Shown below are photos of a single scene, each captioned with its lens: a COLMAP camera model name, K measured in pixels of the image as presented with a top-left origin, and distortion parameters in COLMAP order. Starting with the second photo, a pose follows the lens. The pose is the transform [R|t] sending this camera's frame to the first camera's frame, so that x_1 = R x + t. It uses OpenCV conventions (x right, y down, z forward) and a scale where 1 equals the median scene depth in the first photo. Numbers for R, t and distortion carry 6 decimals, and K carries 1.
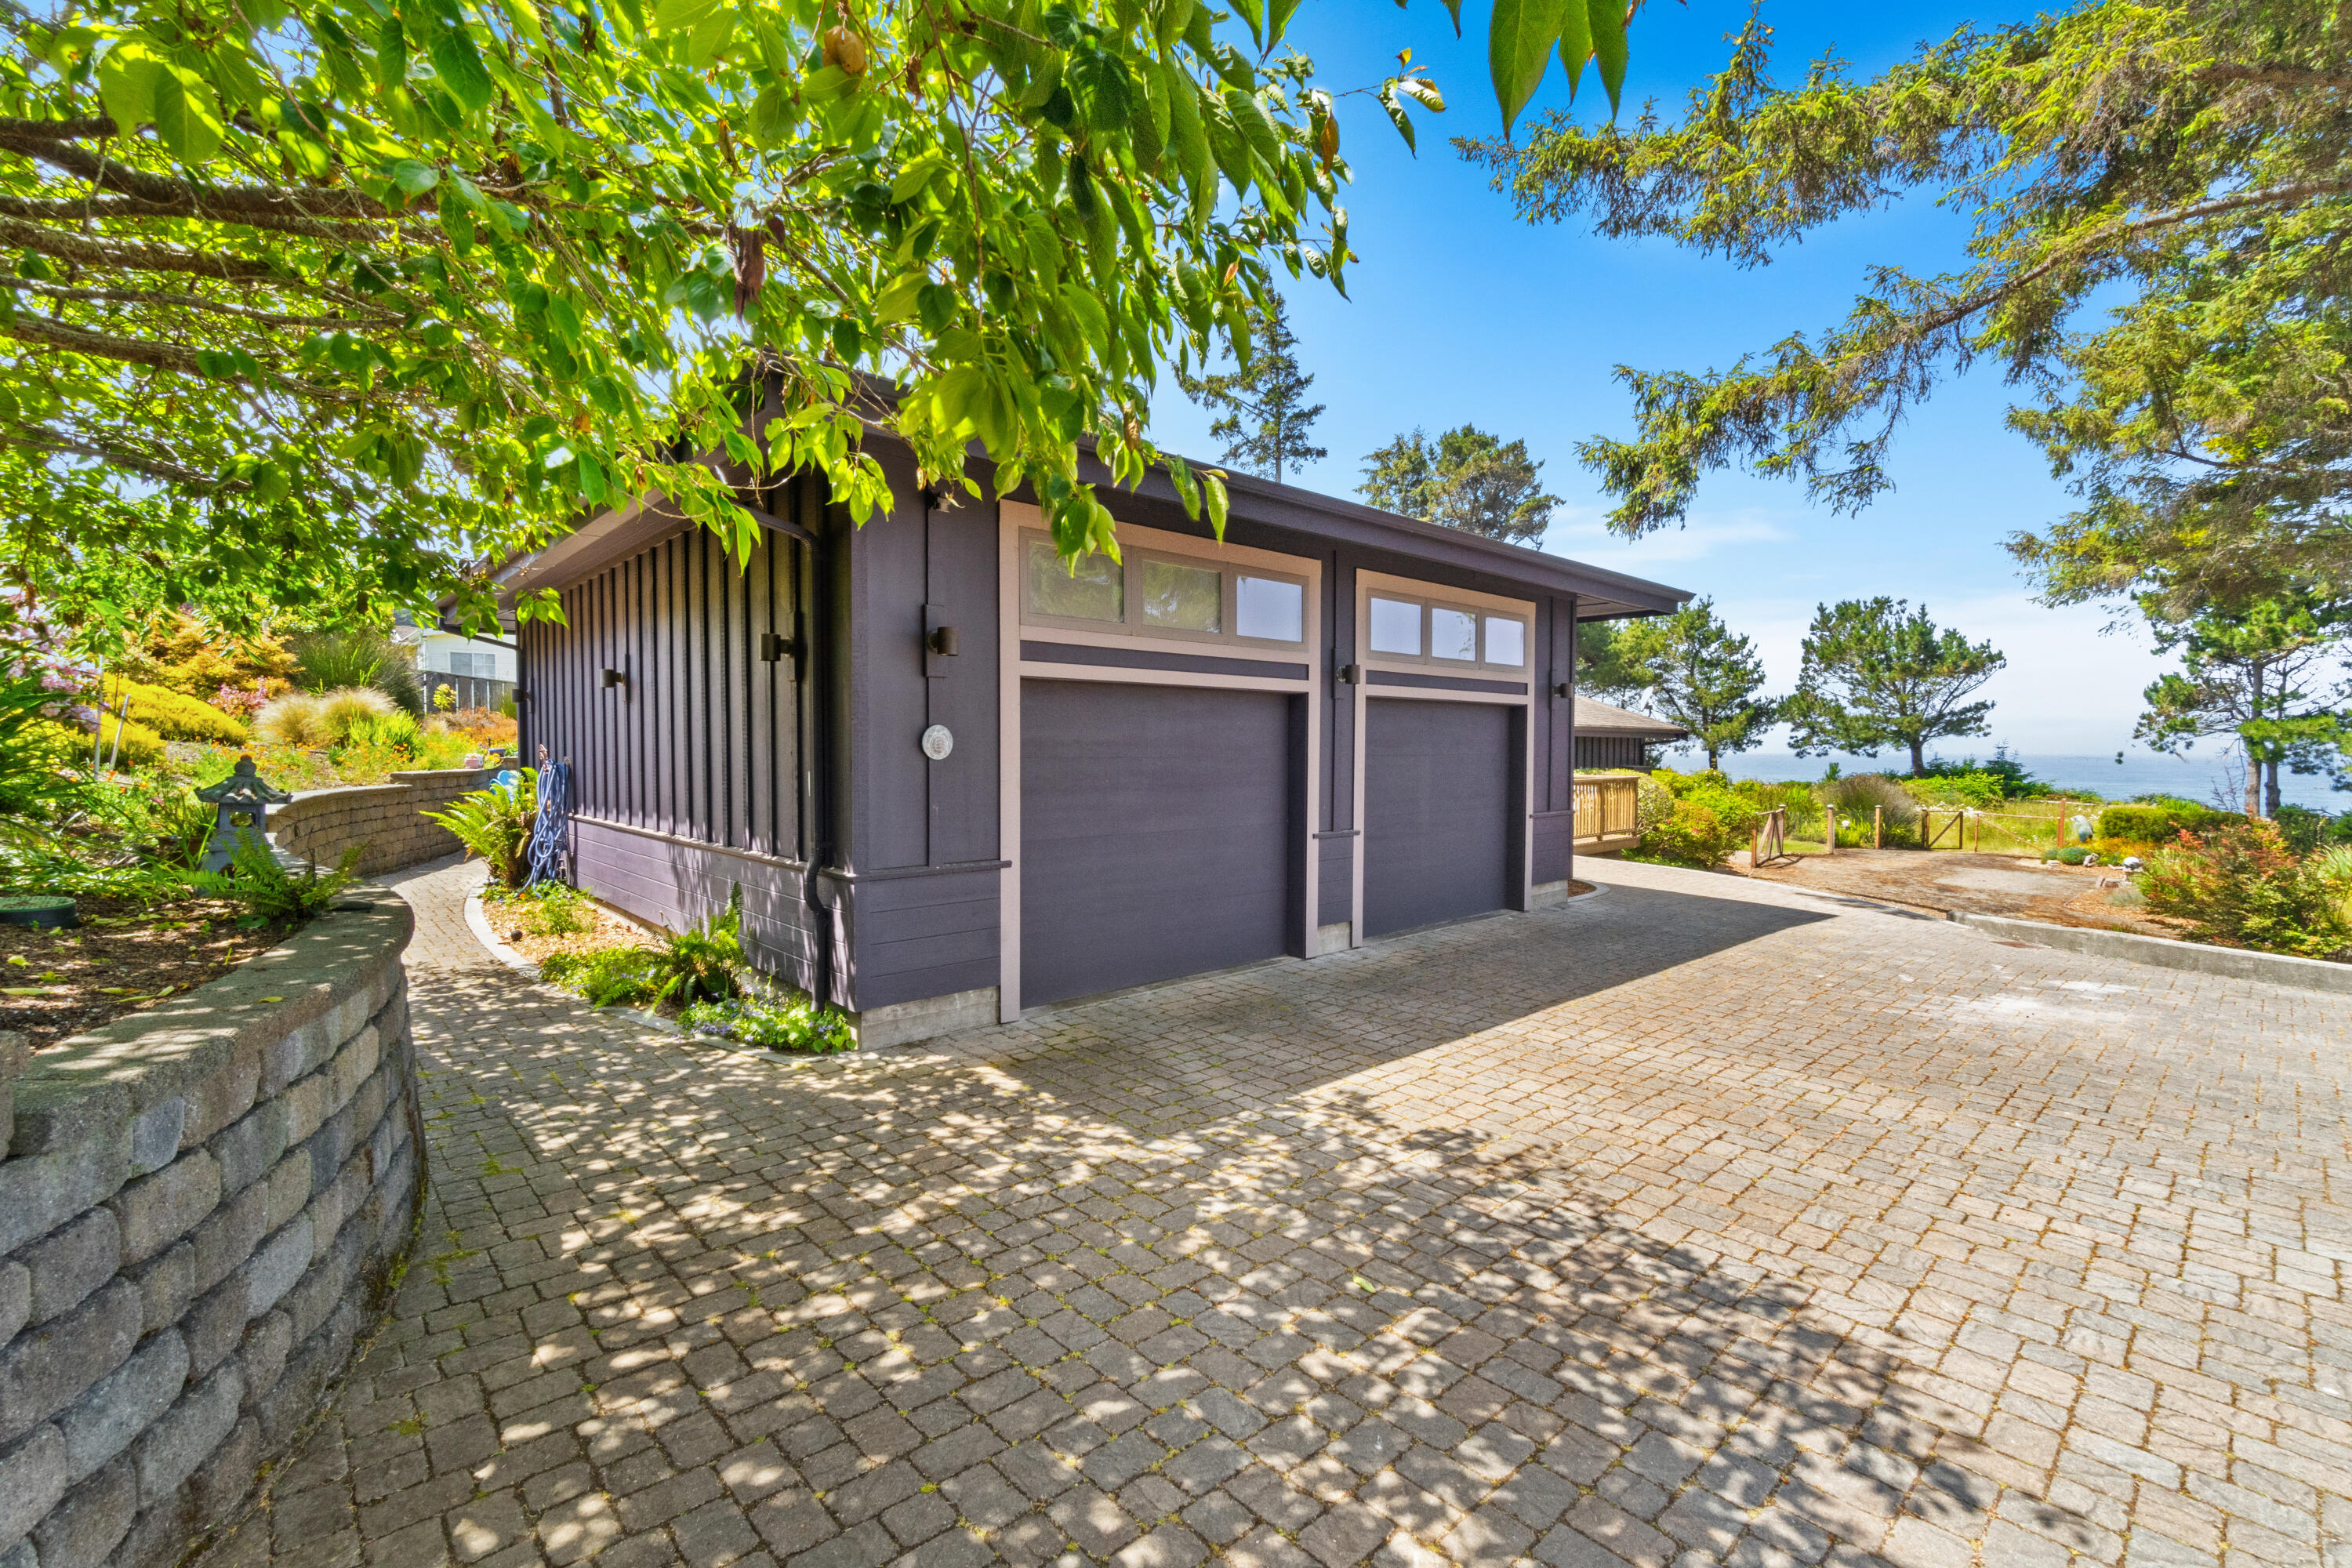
lens RADIAL K [[1016.1, 0, 1154.9], [0, 1016.1, 786.1], [0, 0, 1]] dist [-0.007481, 0.001862]
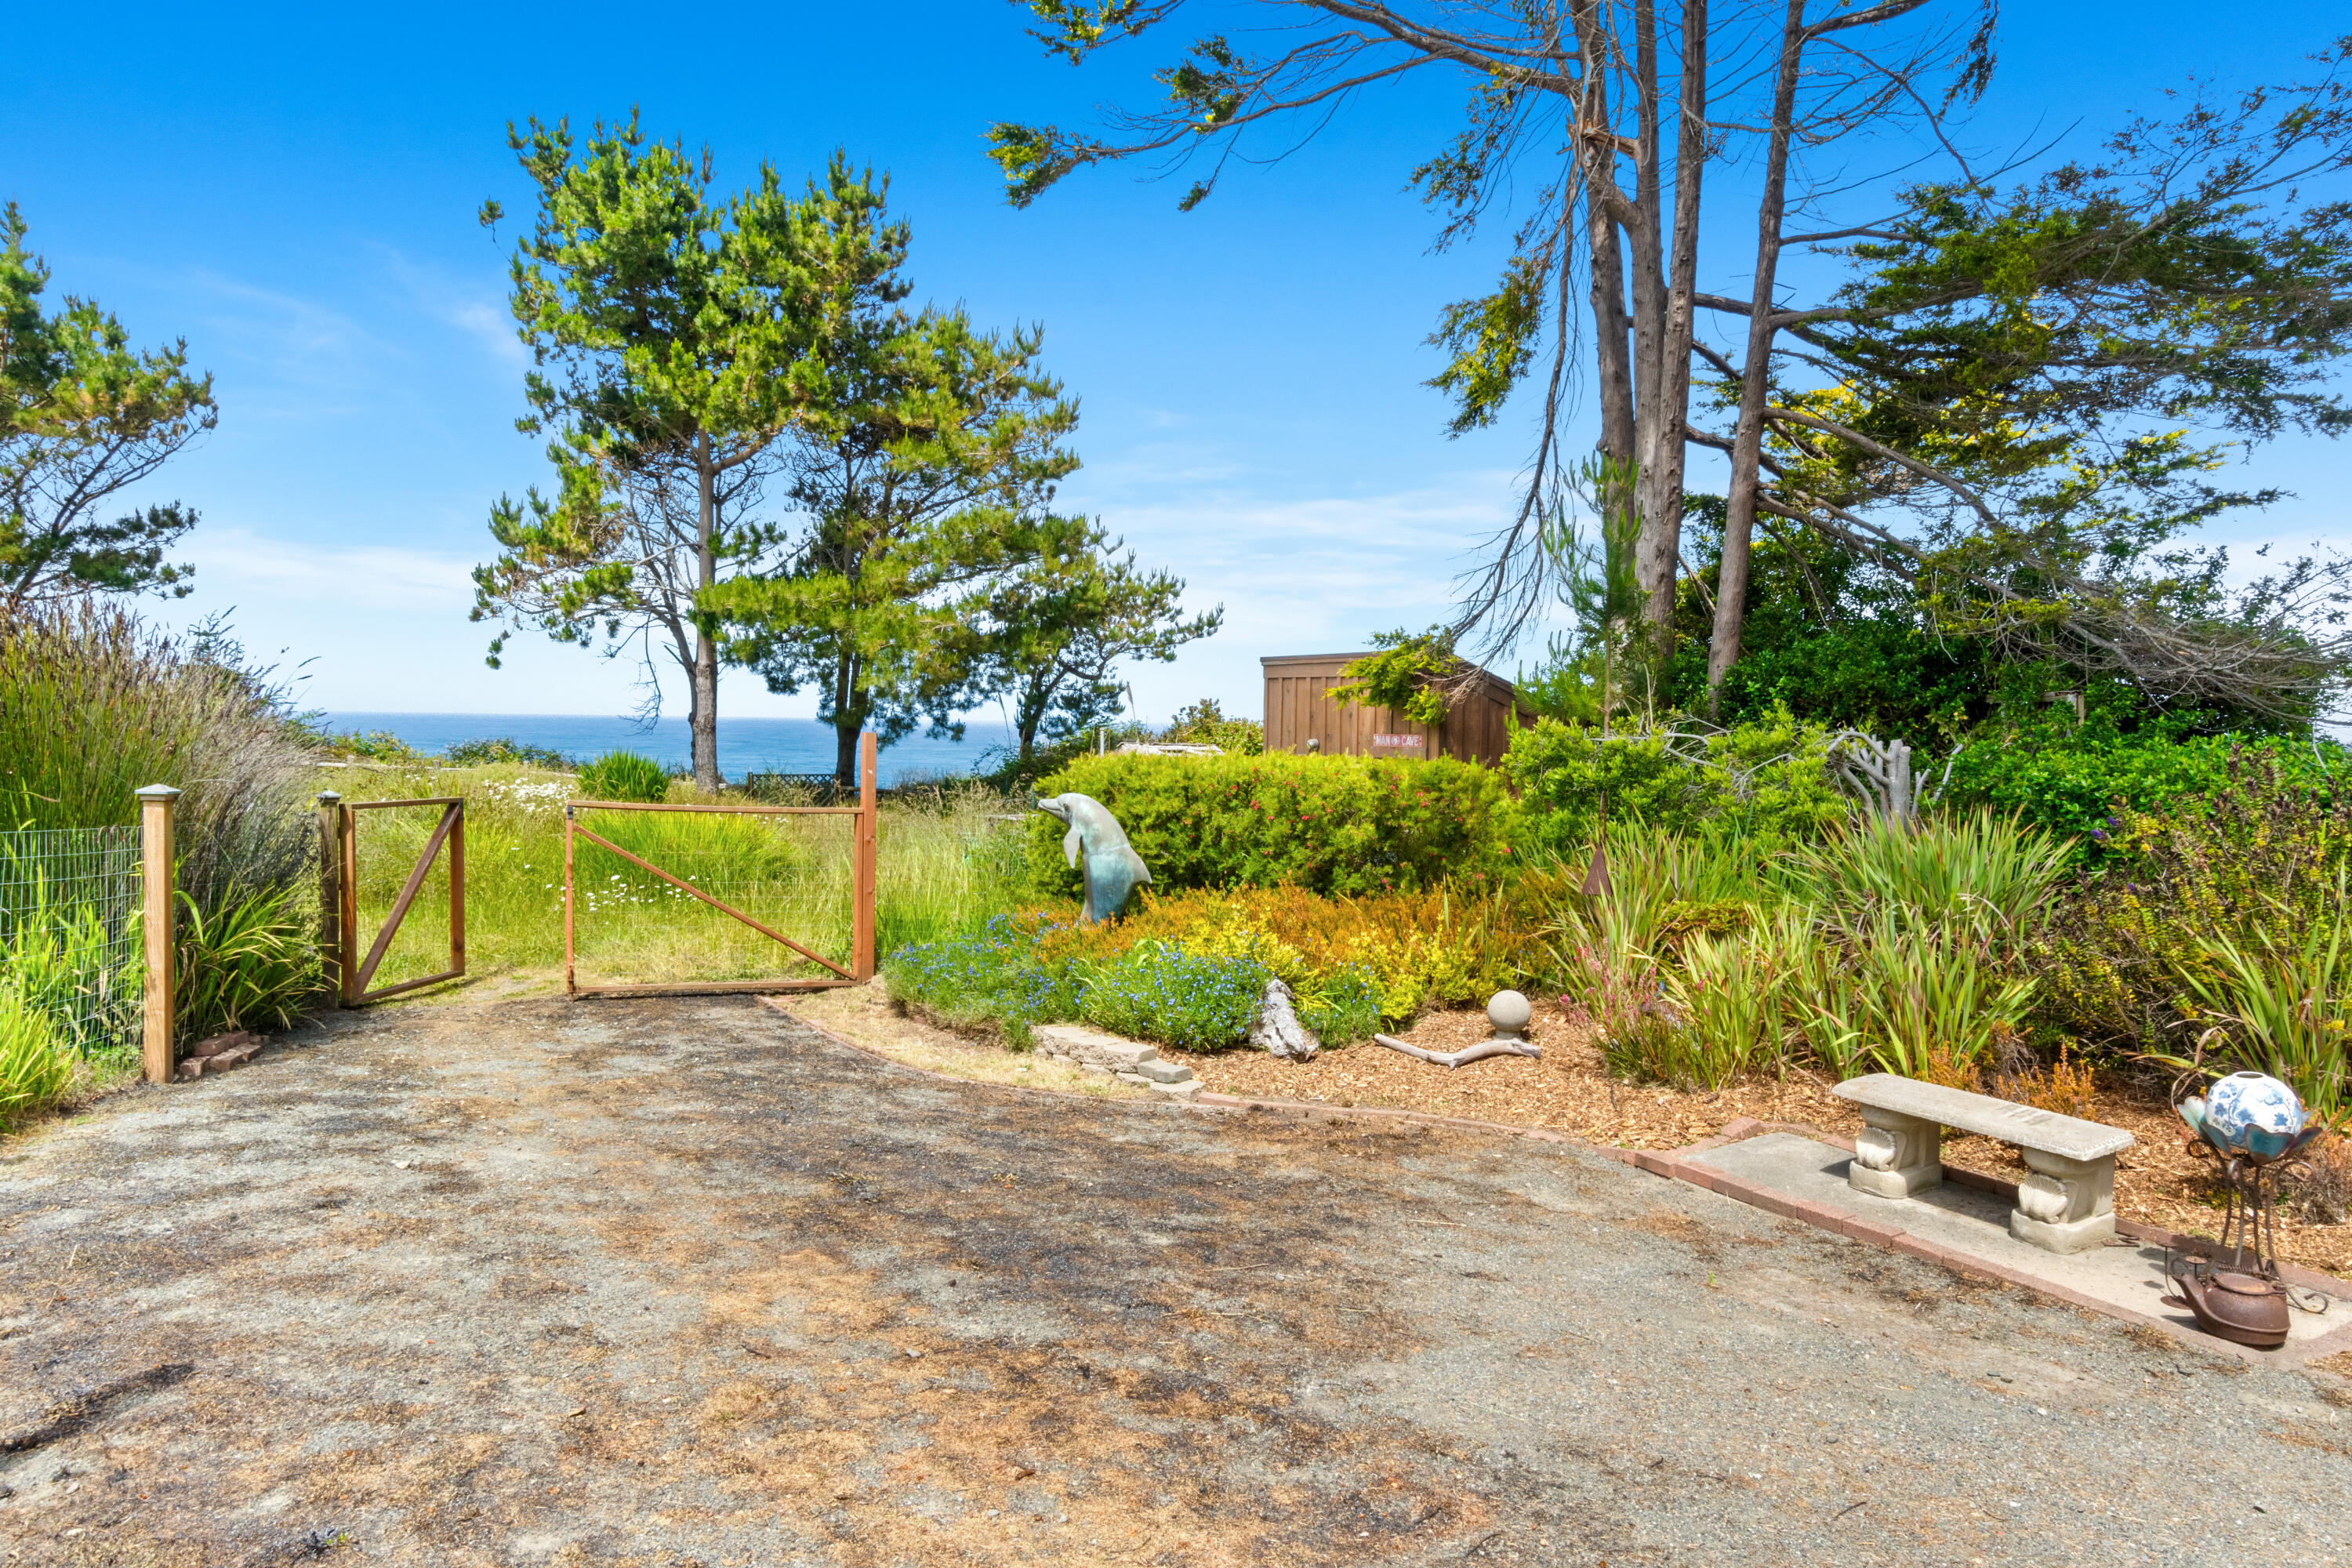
lens RADIAL K [[1591.0, 0, 1174.0], [0, 1591.0, 788.2], [0, 0, 1]] dist [-0.007577, 0.004512]
pose [[0.236470, -0.040184, 0.970807, 0.303135], [0.017644, 0.999157, 0.037060, 0.007695], [-0.971479, 0.008365, 0.236980, 0.463554]]
